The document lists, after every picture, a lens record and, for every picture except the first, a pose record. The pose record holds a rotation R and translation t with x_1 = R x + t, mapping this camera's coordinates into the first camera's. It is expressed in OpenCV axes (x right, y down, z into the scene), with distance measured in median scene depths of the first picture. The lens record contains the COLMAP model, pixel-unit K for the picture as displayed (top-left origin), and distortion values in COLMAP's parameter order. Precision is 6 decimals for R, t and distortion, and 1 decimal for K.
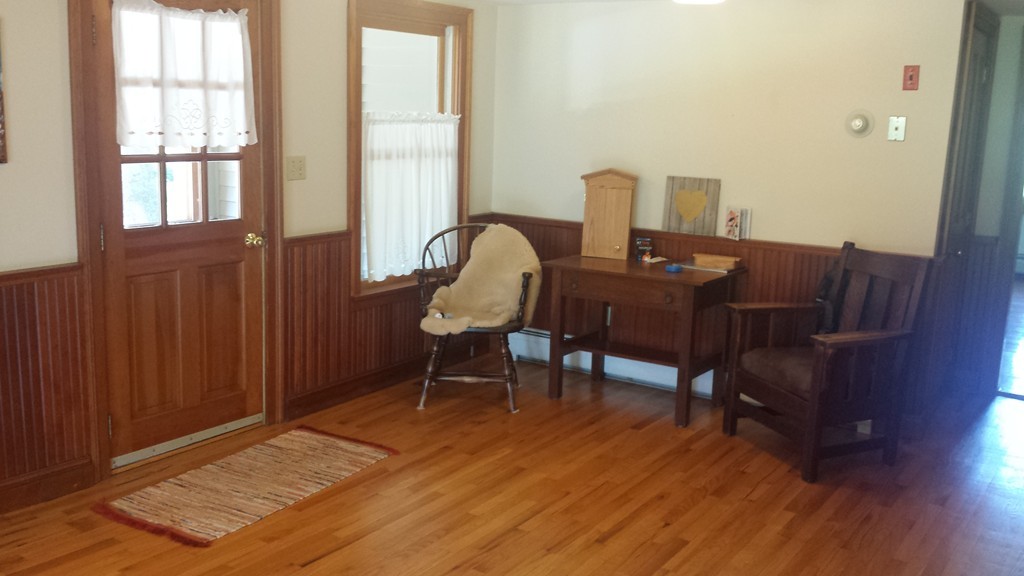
lens RADIAL K [[934.6, 0, 512.0], [0, 934.6, 288.0], [0, 0, 1]] dist [0.134209, -0.350253]
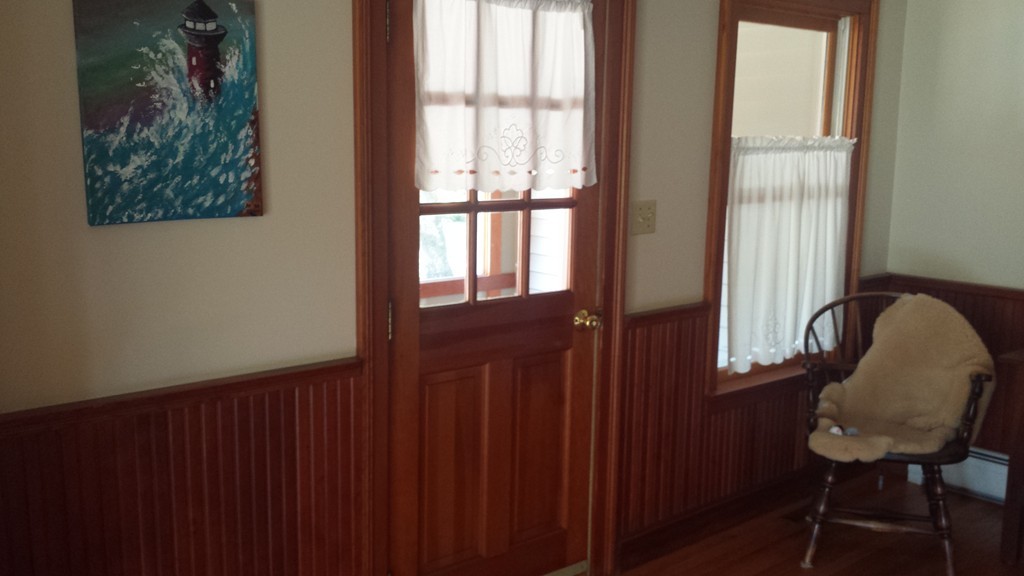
lens RADIAL K [[934.6, 0, 512.0], [0, 934.6, 288.0], [0, 0, 1]] dist [0.134209, -0.350253]
pose [[0.961105, 0.023559, -0.275175, -0.124698], [-0.033319, 0.998969, -0.030846, -0.047479], [0.274164, 0.038815, 0.960899, 0.285767]]
